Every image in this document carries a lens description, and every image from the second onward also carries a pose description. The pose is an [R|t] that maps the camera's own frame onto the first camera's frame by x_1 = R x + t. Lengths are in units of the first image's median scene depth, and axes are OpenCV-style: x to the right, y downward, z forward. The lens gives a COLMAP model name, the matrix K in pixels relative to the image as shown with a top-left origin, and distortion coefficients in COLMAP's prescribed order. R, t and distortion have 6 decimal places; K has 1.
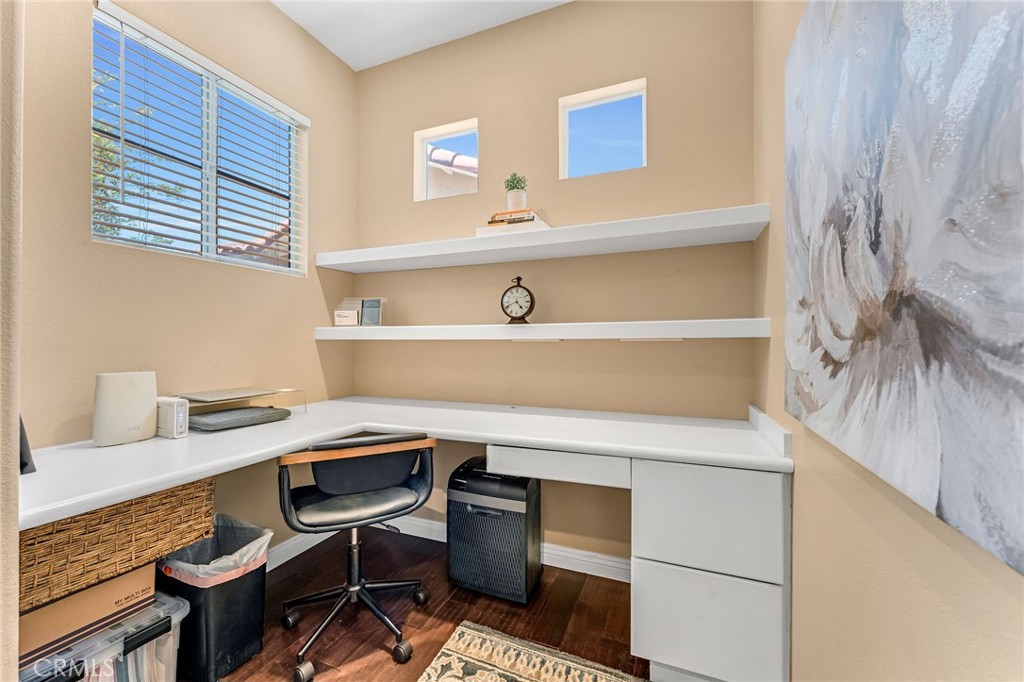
lens RADIAL K [[414.1, 0, 508.5], [0, 414.1, 339.9], [0, 0, 1]] dist [0.001478, 0.000446]
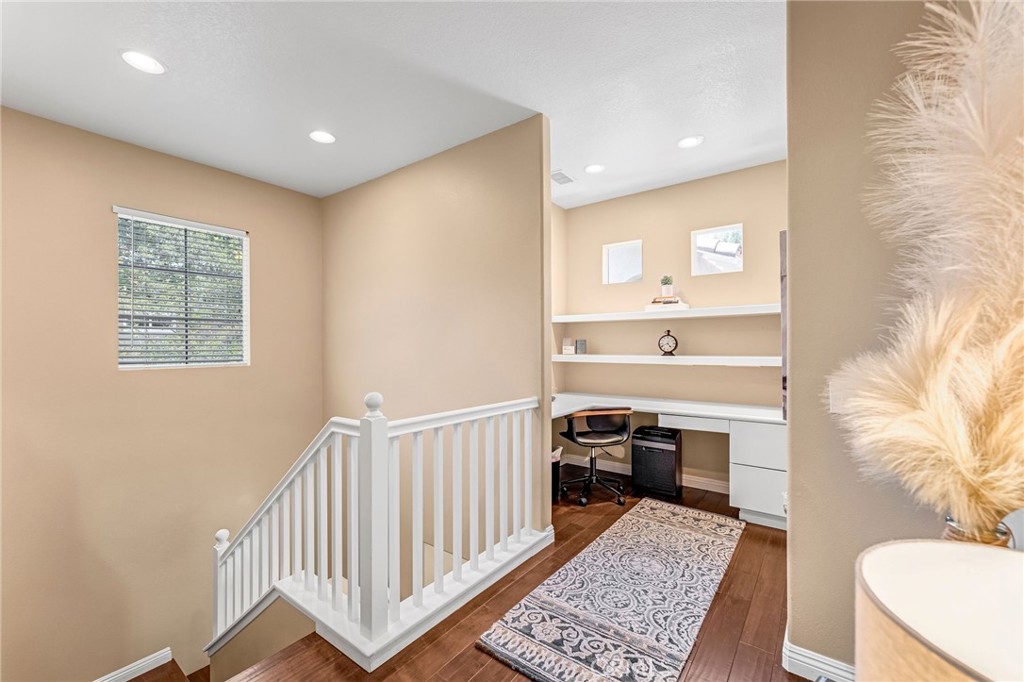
lens RADIAL K [[414.1, 0, 517.3], [0, 414.1, 348.0], [0, 0, 1]] dist [0.001478, 0.000446]
pose [[0.972212, 0.000225, -0.234103, -0.214013], [-0.000224, 1.000000, 0.000030, -0.075600], [0.234103, 0.000023, 0.972212, -1.047669]]
